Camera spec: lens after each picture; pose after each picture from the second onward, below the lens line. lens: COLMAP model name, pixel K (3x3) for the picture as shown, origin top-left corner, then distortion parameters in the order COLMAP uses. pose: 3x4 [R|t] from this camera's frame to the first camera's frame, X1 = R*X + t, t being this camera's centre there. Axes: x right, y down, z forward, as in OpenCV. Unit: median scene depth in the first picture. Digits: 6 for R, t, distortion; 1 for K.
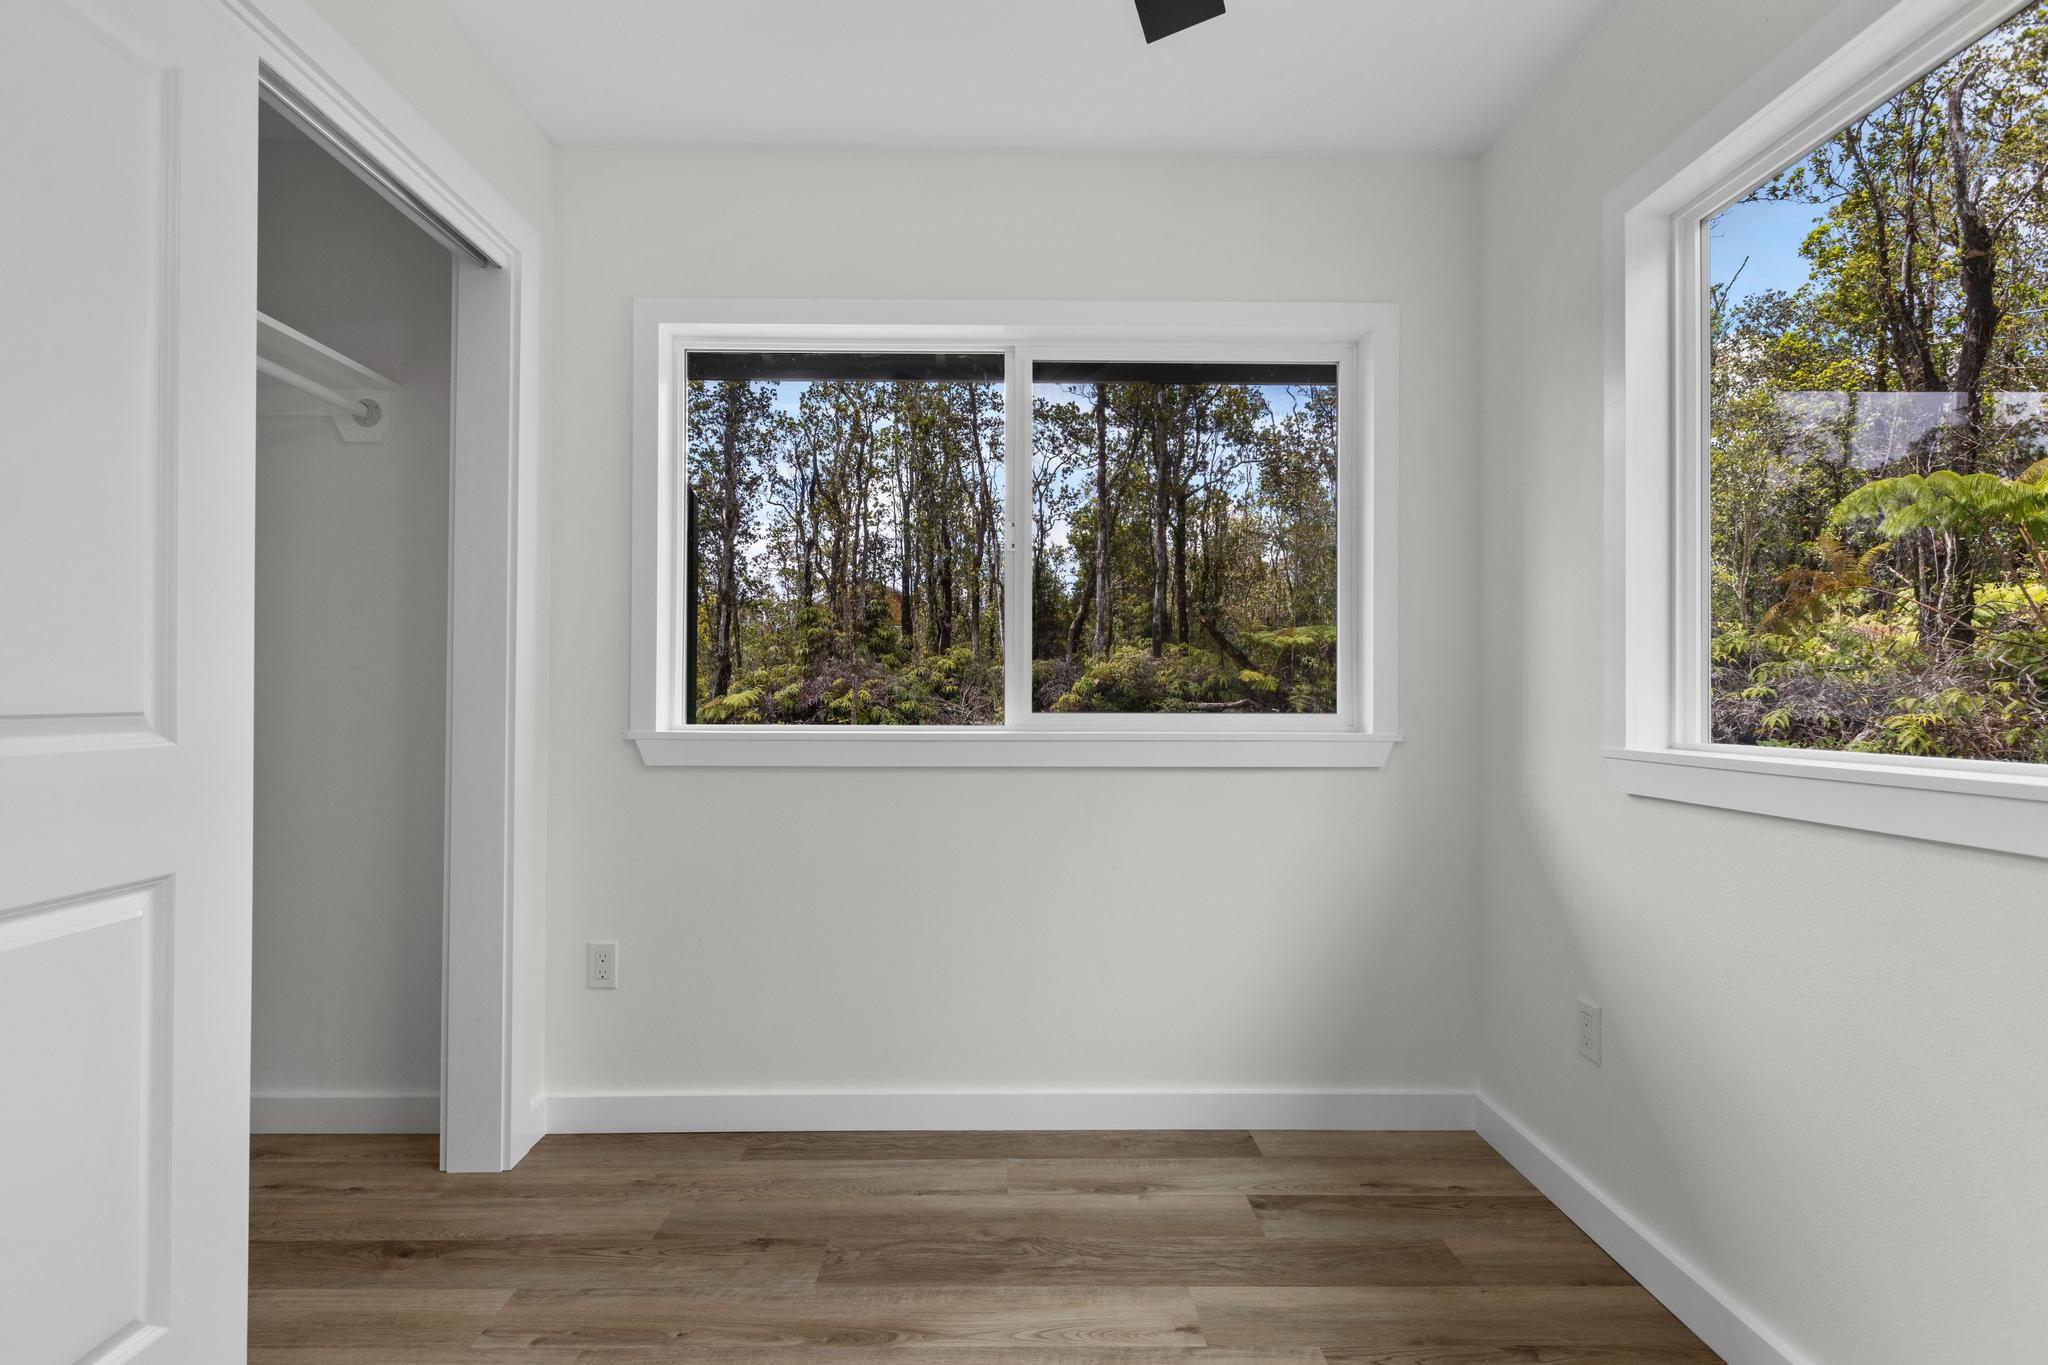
lens RADIAL K [[932.5, 0, 1010.8], [0, 932.5, 685.2], [0, 0, 1]] dist [0.008074, -0.001853]
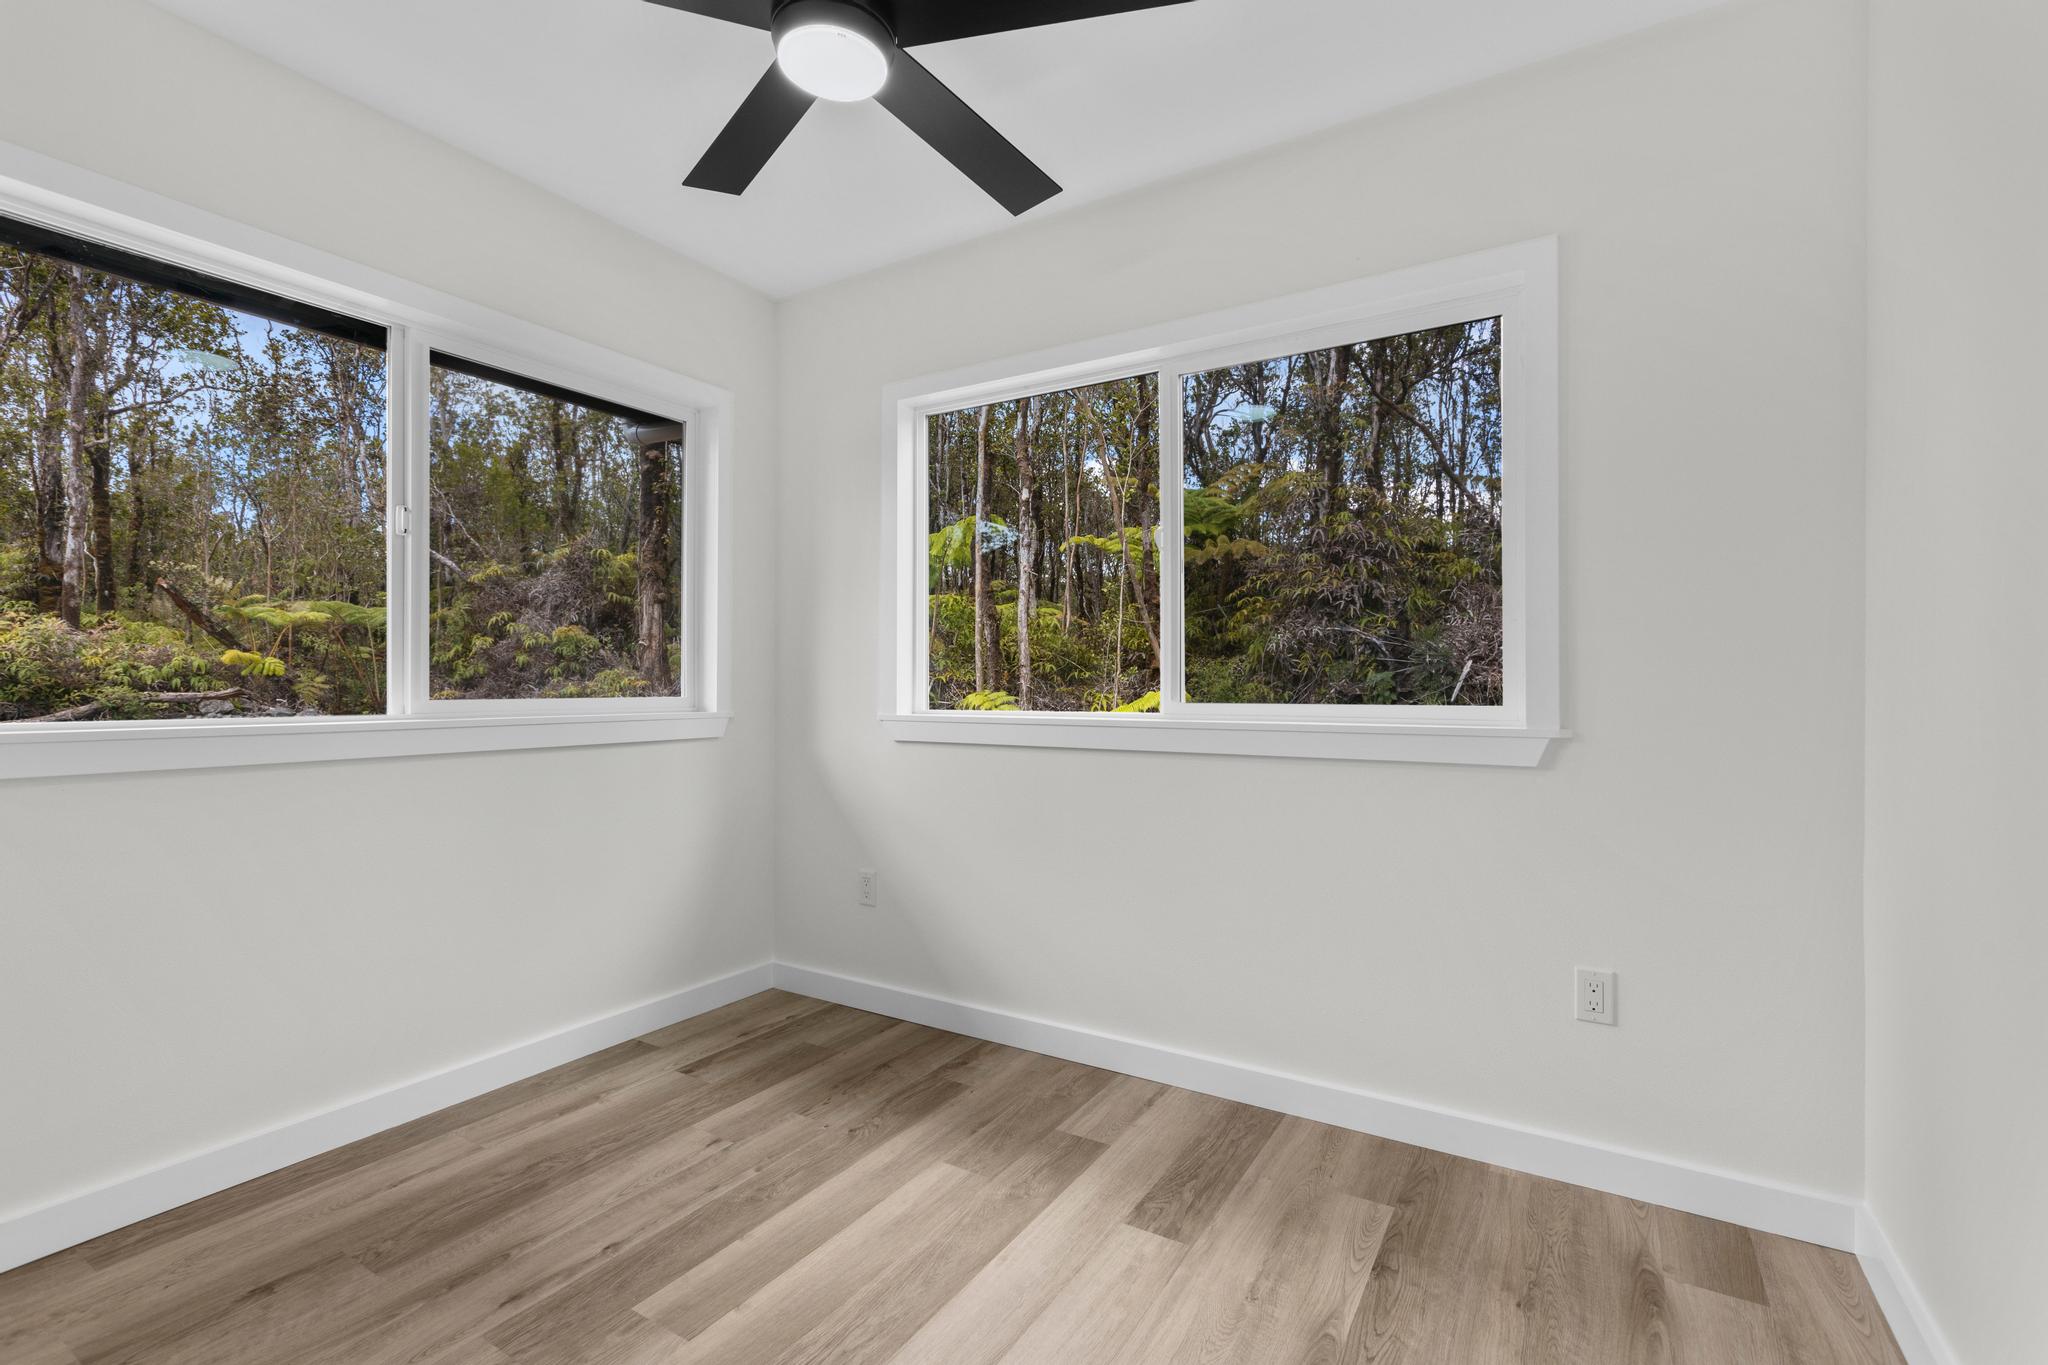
lens RADIAL K [[932.5, 0, 1027.3], [0, 932.5, 682.8], [0, 0, 1]] dist [0.008074, -0.001853]
pose [[0.527964, -0.000227, 0.849267, -0.581281], [-0.009179, 0.999940, 0.005974, -0.001822], [-0.849217, -0.010950, 0.527930, -0.088959]]
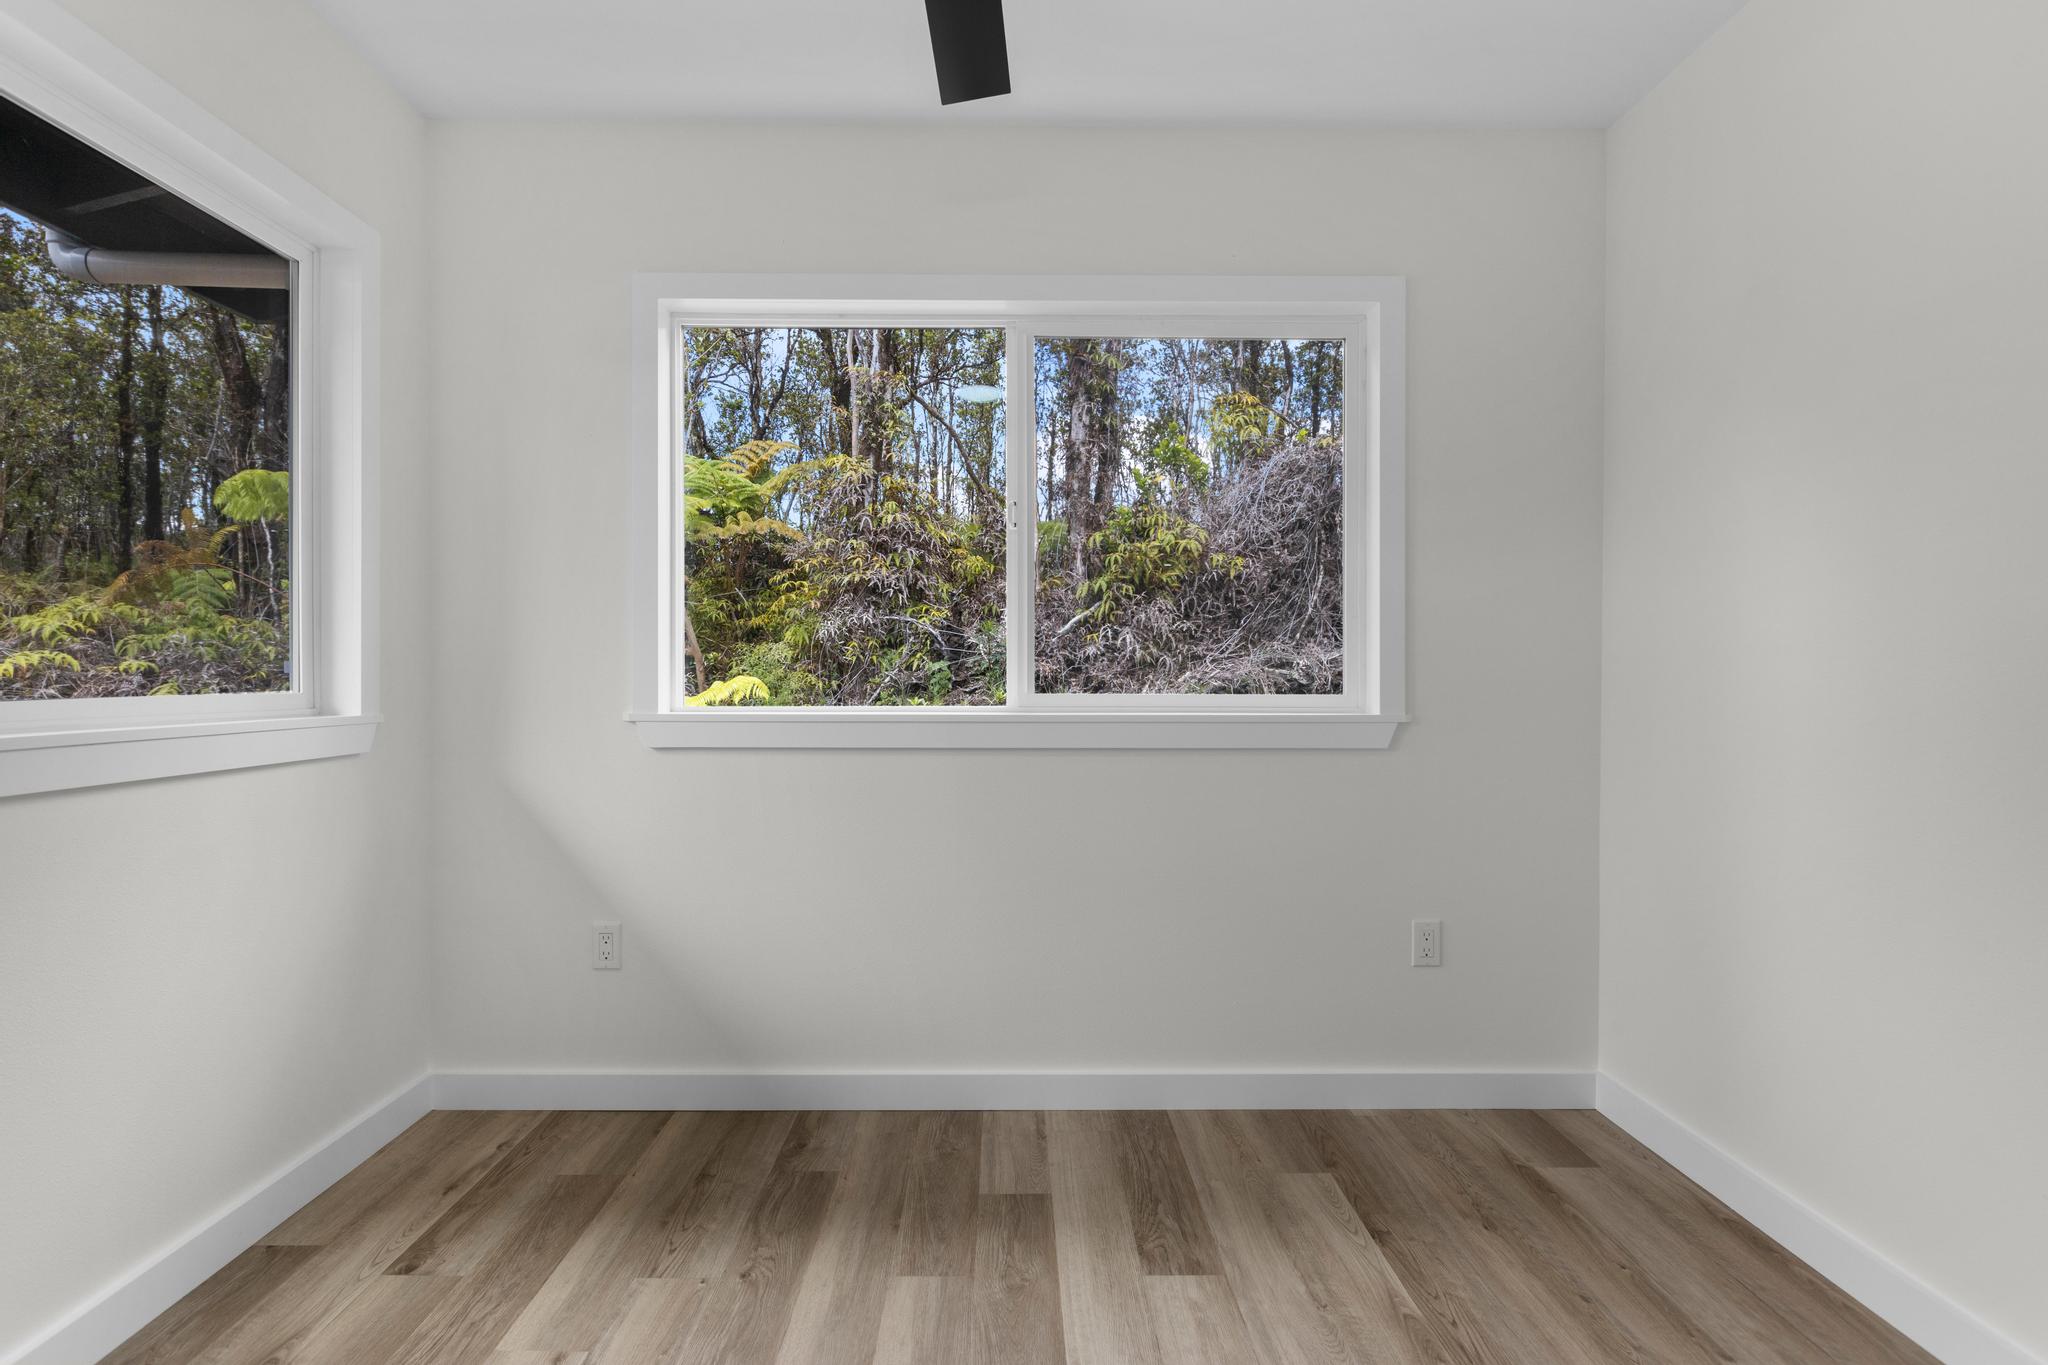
lens RADIAL K [[951.4, 0, 1026.5], [0, 951.4, 681.2], [0, 0, 1]] dist [-0.000299, -0.001322]
pose [[-0.006469, -0.010895, 0.999920, -0.584053], [-0.012899, 0.999858, 0.010811, 0.002080], [-0.999896, -0.012828, -0.006608, 0.435058]]
